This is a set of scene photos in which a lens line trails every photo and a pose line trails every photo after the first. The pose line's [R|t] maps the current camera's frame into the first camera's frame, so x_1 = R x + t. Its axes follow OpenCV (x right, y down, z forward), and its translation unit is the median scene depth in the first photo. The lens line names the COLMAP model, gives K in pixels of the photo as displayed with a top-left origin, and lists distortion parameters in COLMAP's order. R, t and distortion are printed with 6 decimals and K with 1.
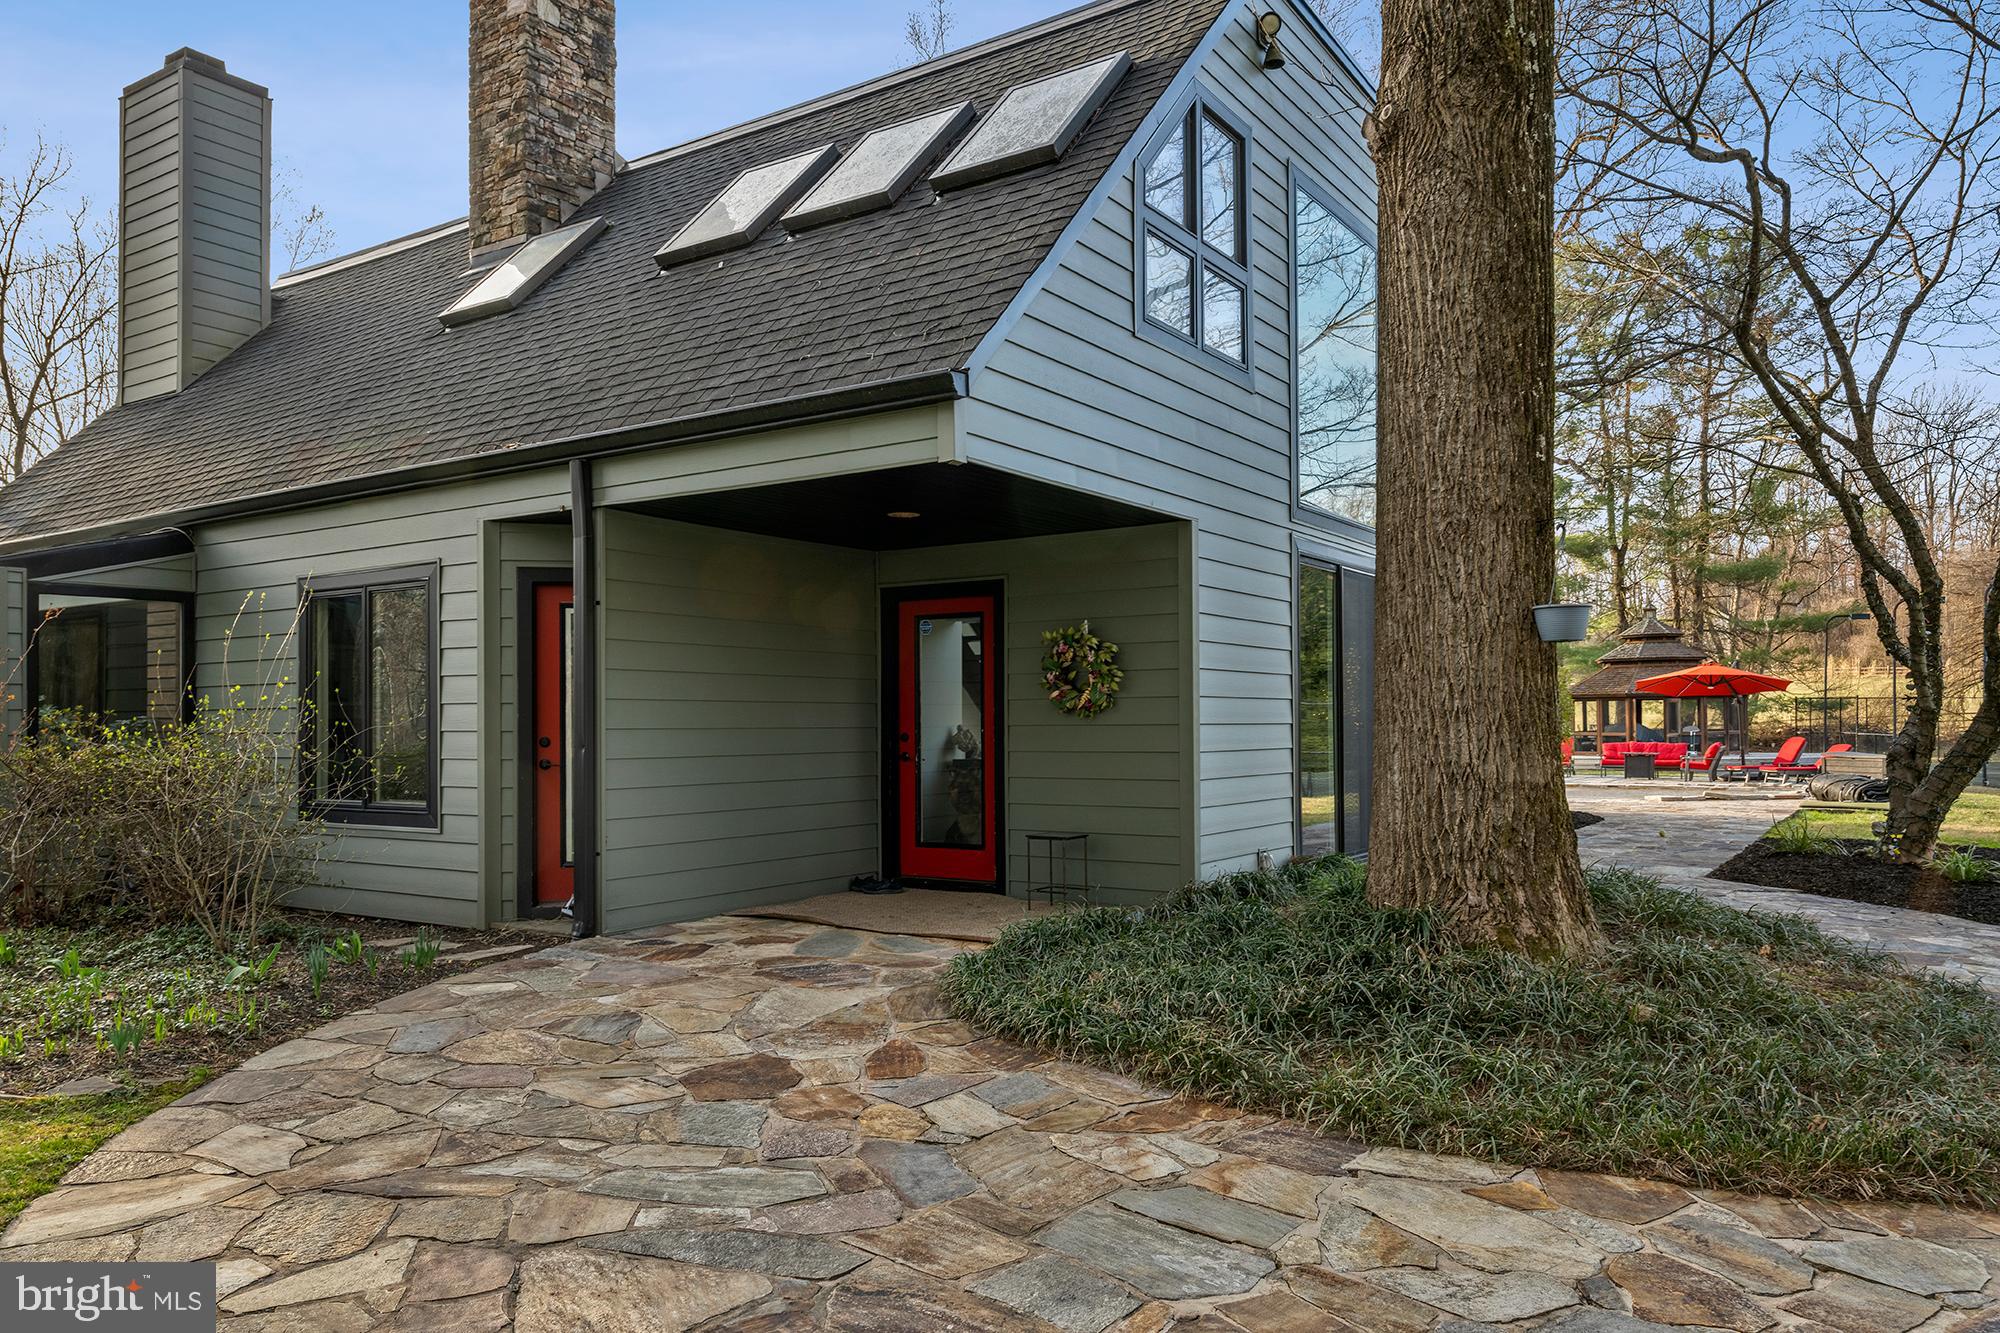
lens RADIAL K [[1425.8, 0, 997.4], [0, 1425.8, 701.6], [0, 0, 1]] dist [0.004607, -0.003128]
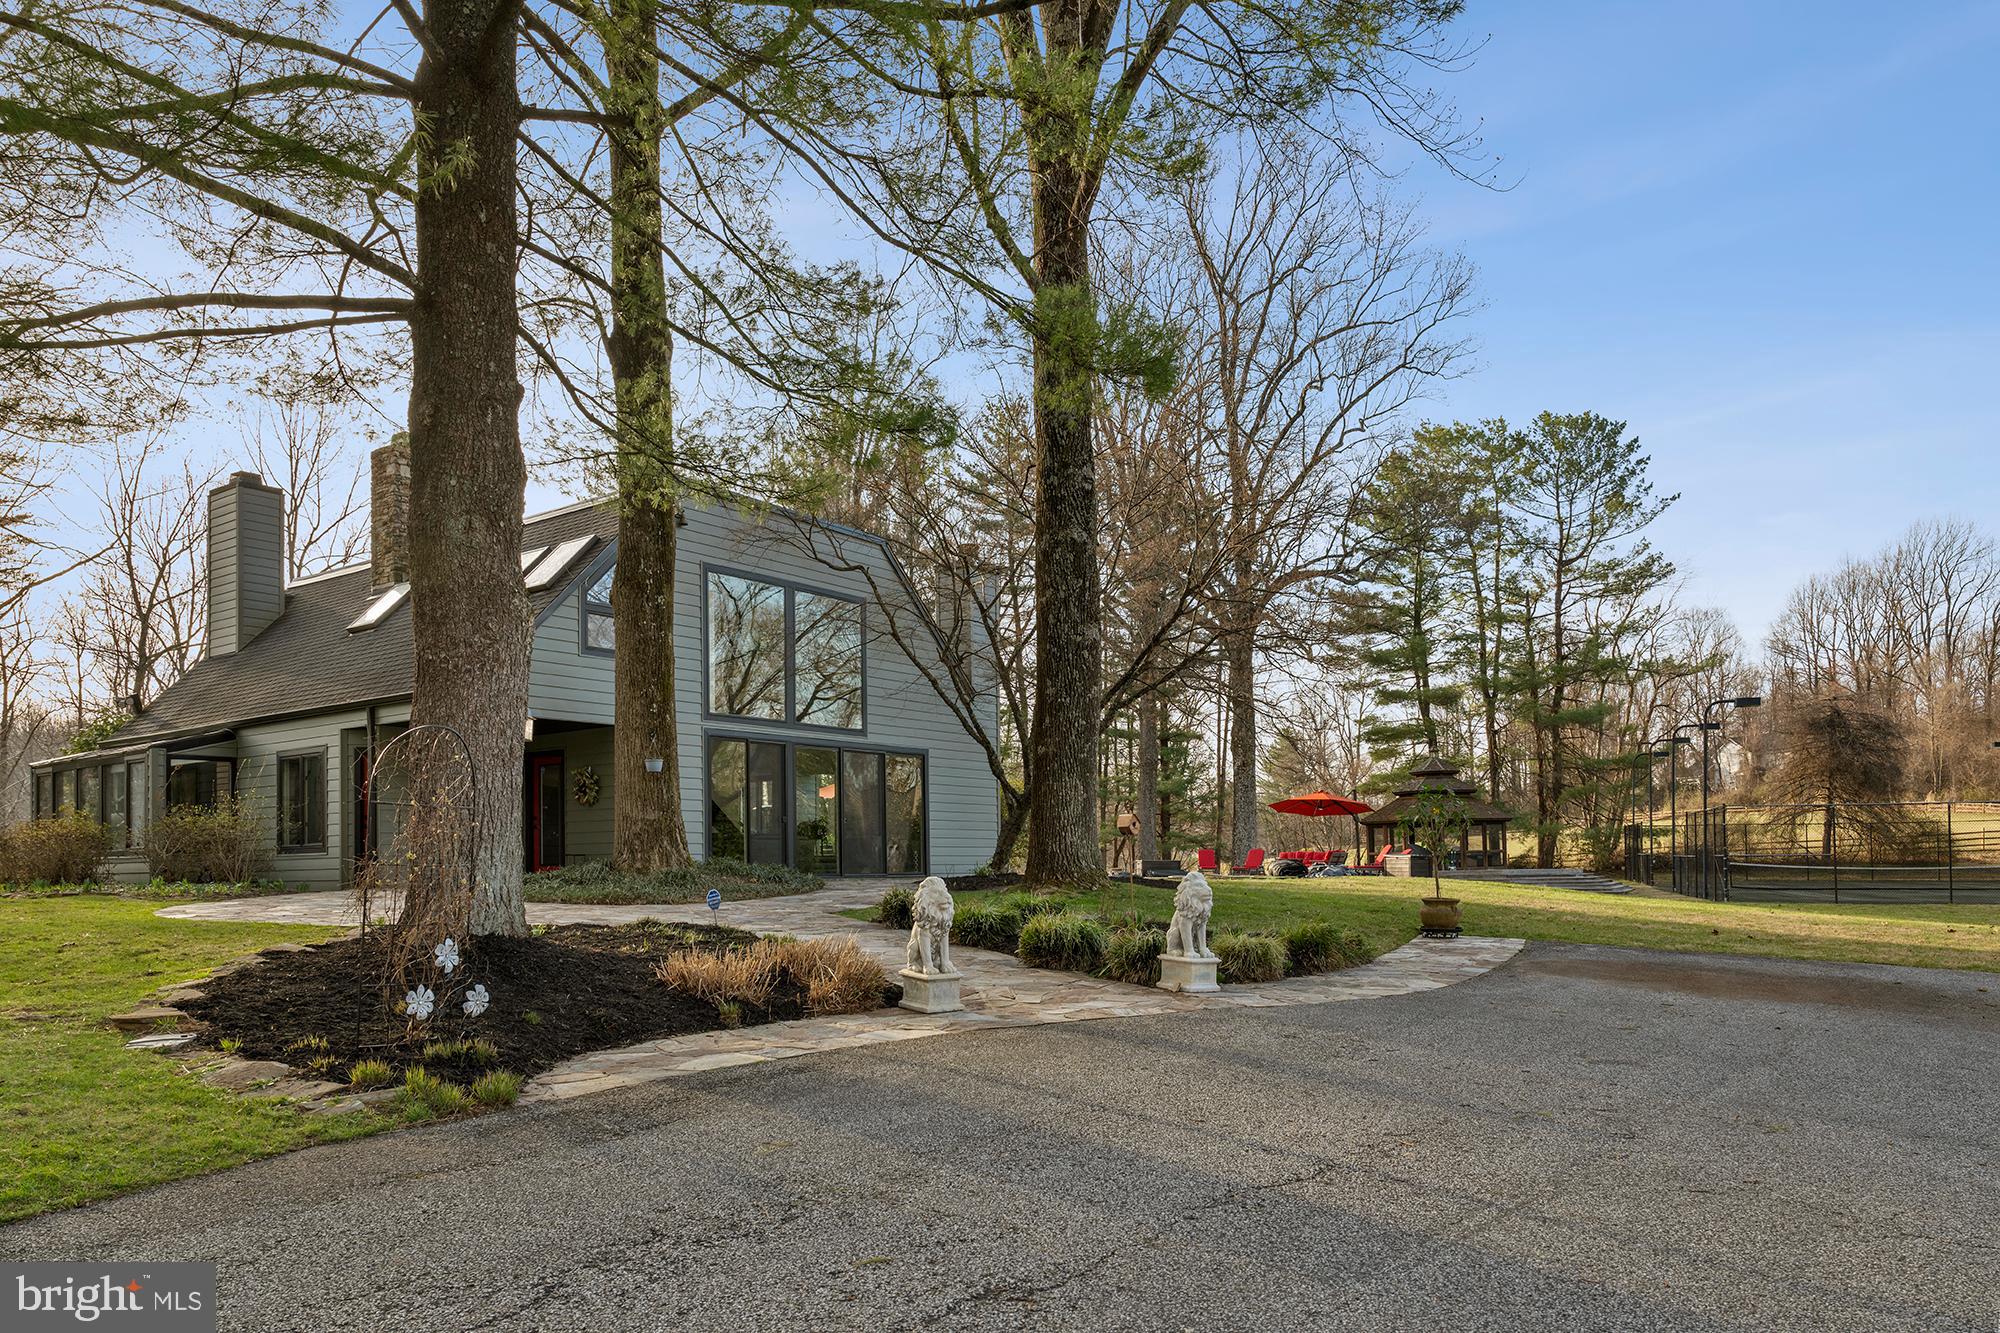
lens RADIAL K [[1406.8, 0, 957.9], [0, 1406.8, 834.5], [0, 0, 1]] dist [0.000487, 0.001365]
pose [[0.997432, -0.006331, -0.071338, 0.619449], [0.005784, 0.999952, -0.007871, 0.058408], [0.071384, 0.007438, 0.997421, -0.959875]]
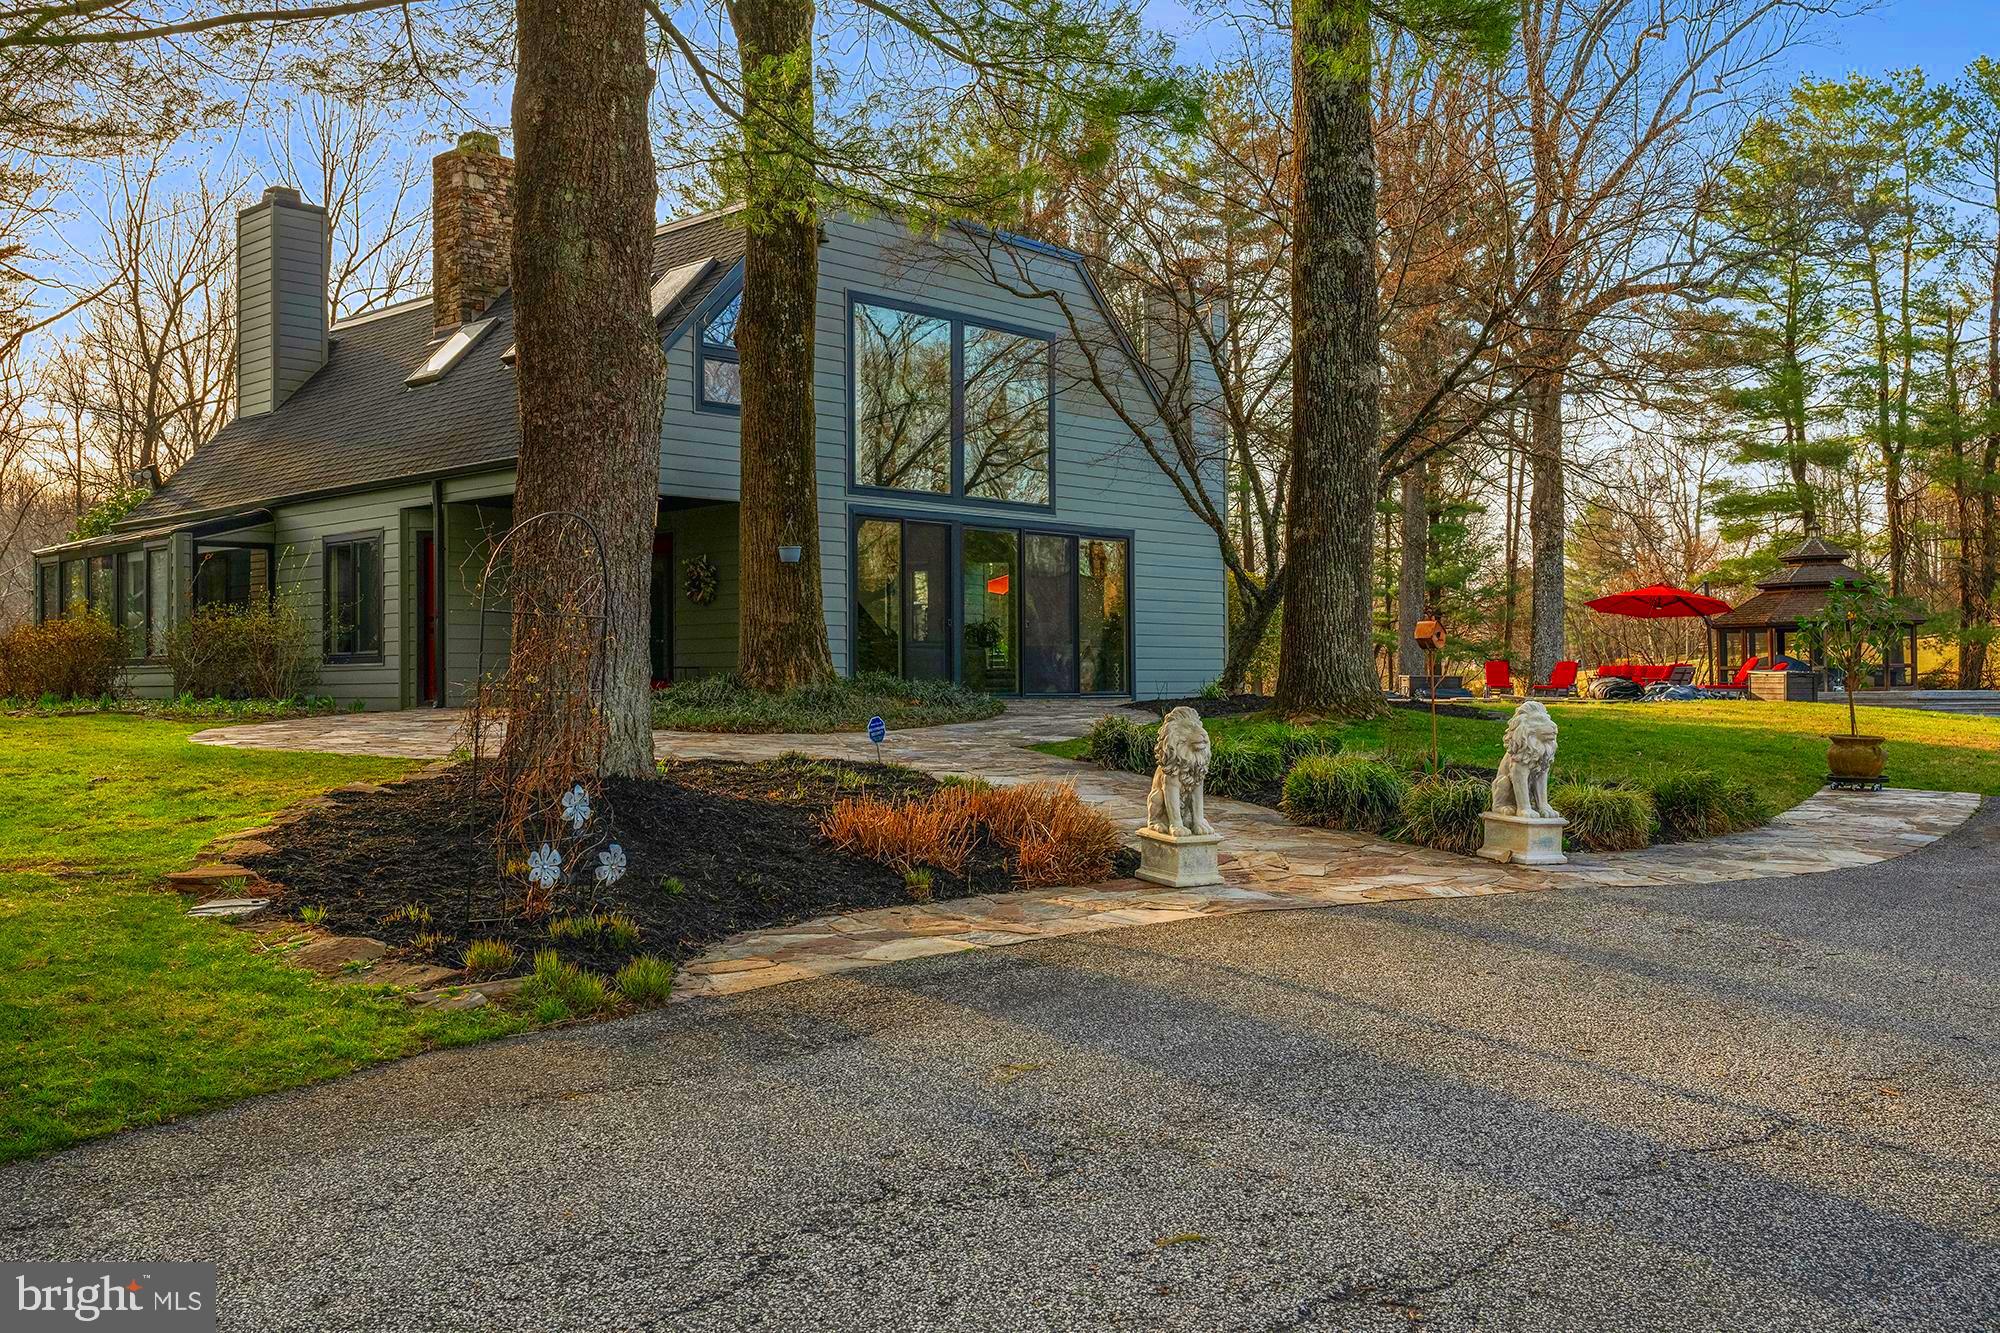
lens RADIAL K [[1824.9, 0, 938.8], [0, 1824.9, 668.8], [0, 0, 1]] dist [-0.000881, 0.009526]
pose [[0.982442, 0.000663, -0.186567, 0.593777], [0.000993, 0.999961, 0.008778, 0.053282], [0.186566, -0.008809, 0.982403, -0.952304]]
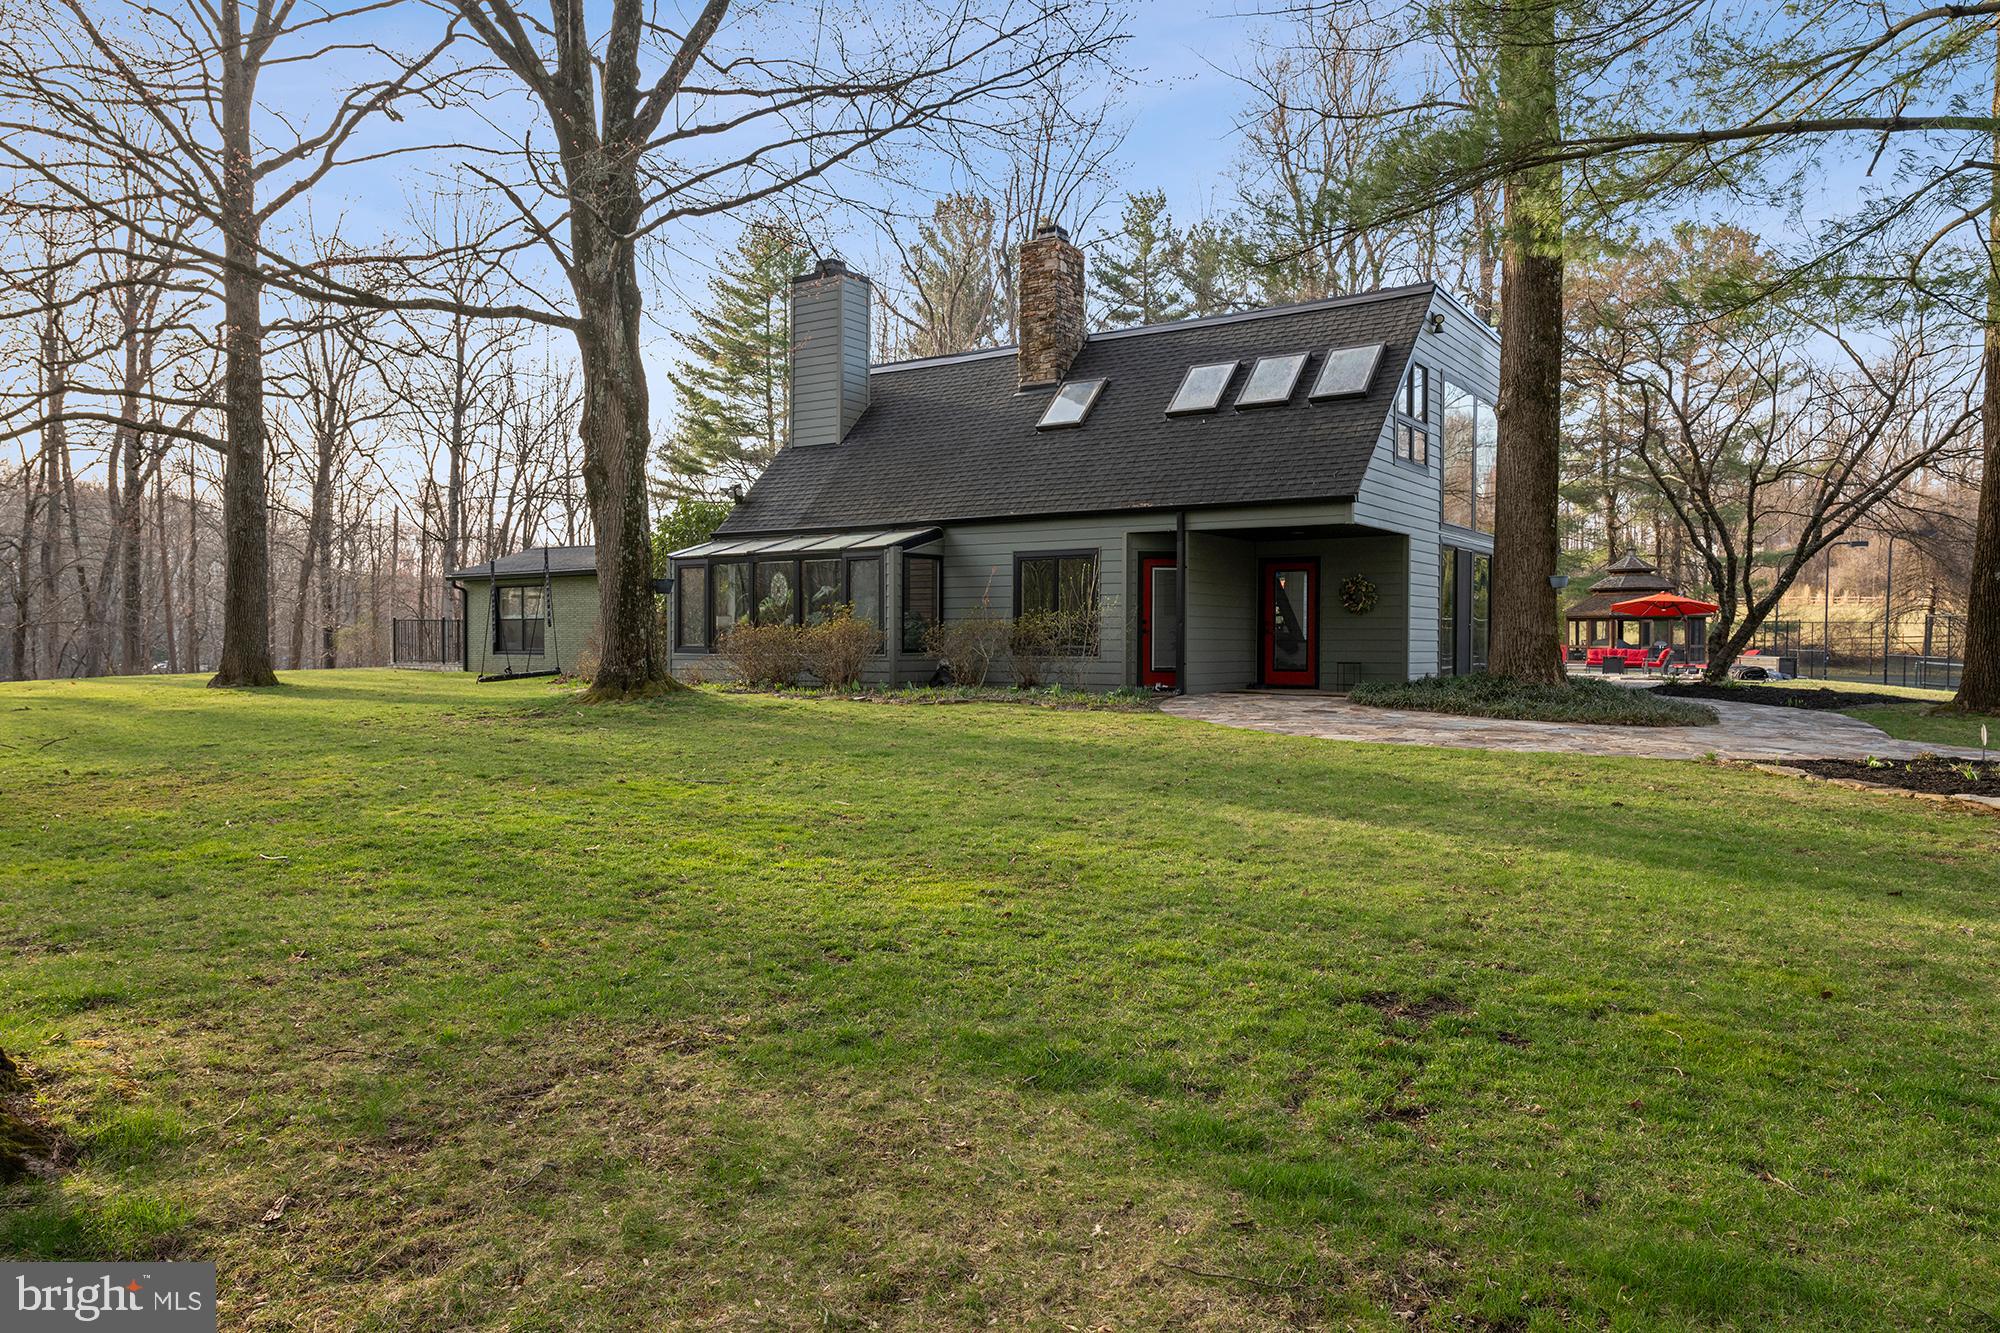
lens RADIAL K [[1357.9, 0, 1000.0], [0, 1357.9, 666.5], [0, 0, 1]] dist [0.001254, 0.000584]
pose [[0.999849, 0.010848, -0.013559, -0.374865], [-0.010390, 0.999389, 0.033367, 0.020966], [0.013913, -0.033221, 0.999351, -0.953310]]
